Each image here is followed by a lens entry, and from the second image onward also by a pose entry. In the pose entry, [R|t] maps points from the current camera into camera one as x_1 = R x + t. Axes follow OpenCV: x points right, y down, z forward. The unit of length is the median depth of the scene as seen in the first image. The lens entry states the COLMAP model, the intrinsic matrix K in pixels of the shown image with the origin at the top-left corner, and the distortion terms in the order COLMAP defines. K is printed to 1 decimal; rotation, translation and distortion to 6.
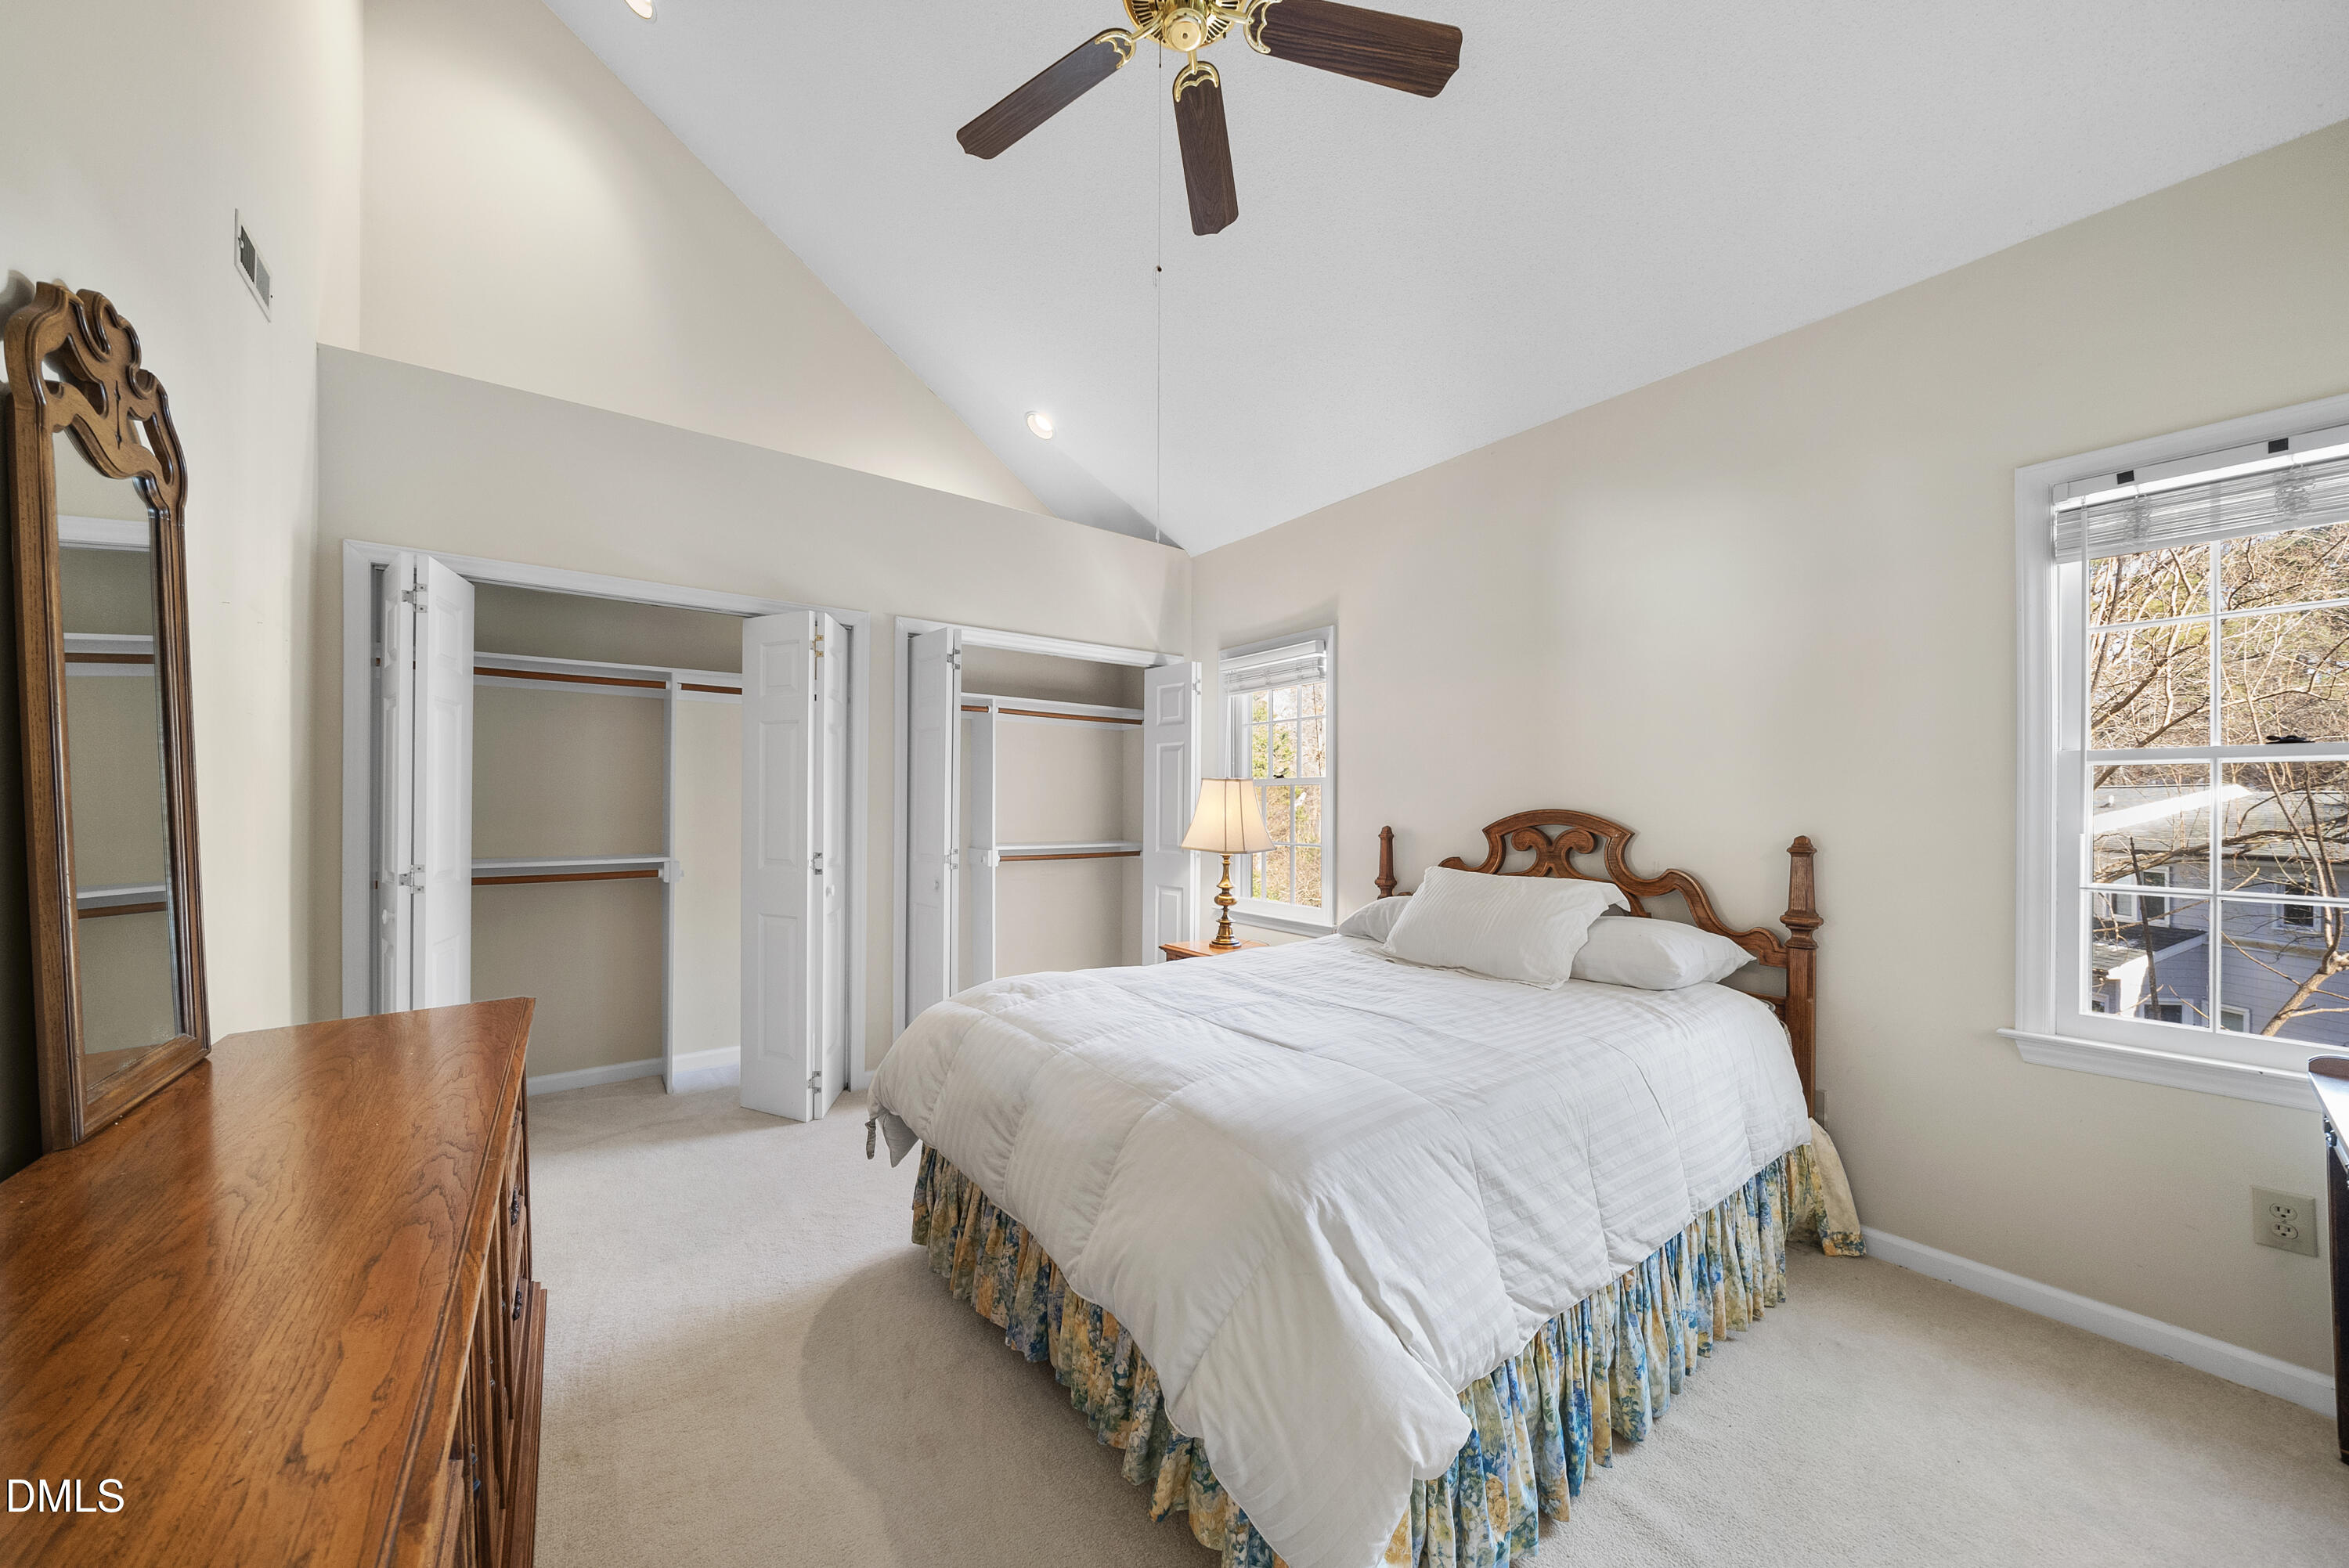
lens RADIAL K [[818.3, 0, 1173.4], [0, 818.3, 806.4], [0, 0, 1]] dist [-0.003100, 0.000791]
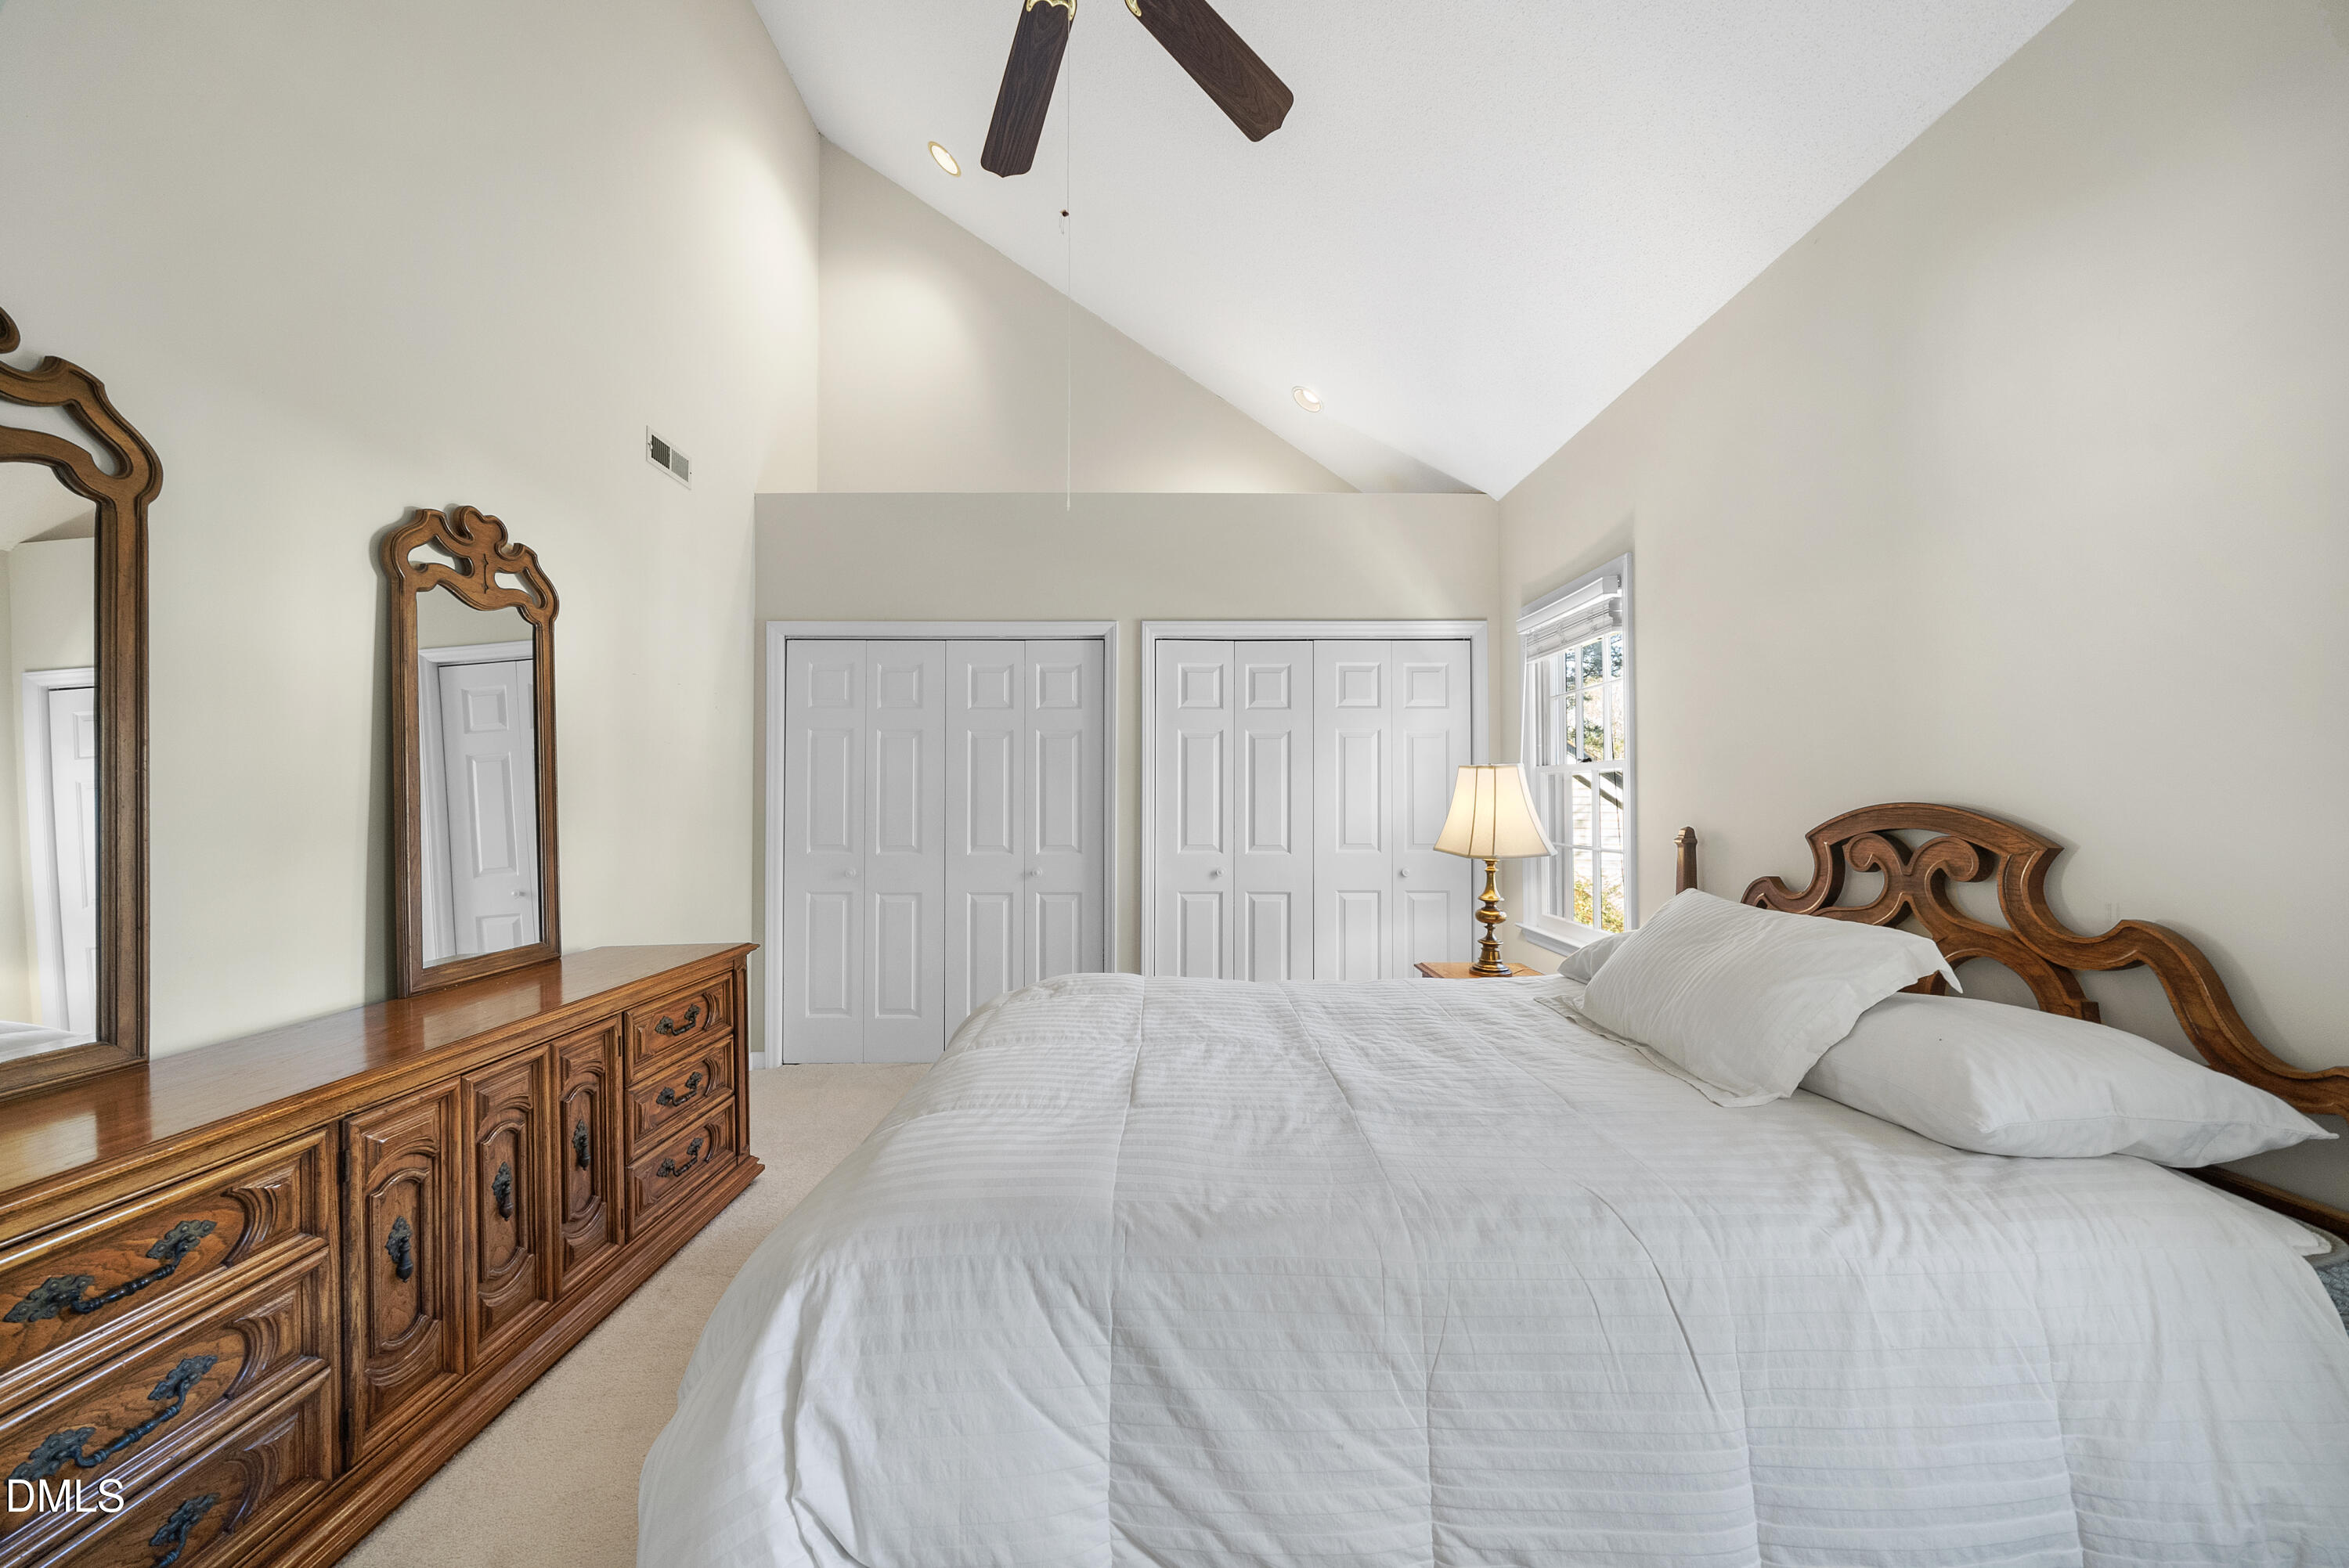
lens RADIAL K [[818.3, 0, 1174.0], [0, 818.3, 787.0], [0, 0, 1]] dist [-0.003100, 0.000791]
pose [[0.804971, -0.014022, -0.593149, 0.419492], [0.003556, 0.999817, -0.018809, 0.001598], [0.593304, 0.013031, 0.804873, 0.235782]]
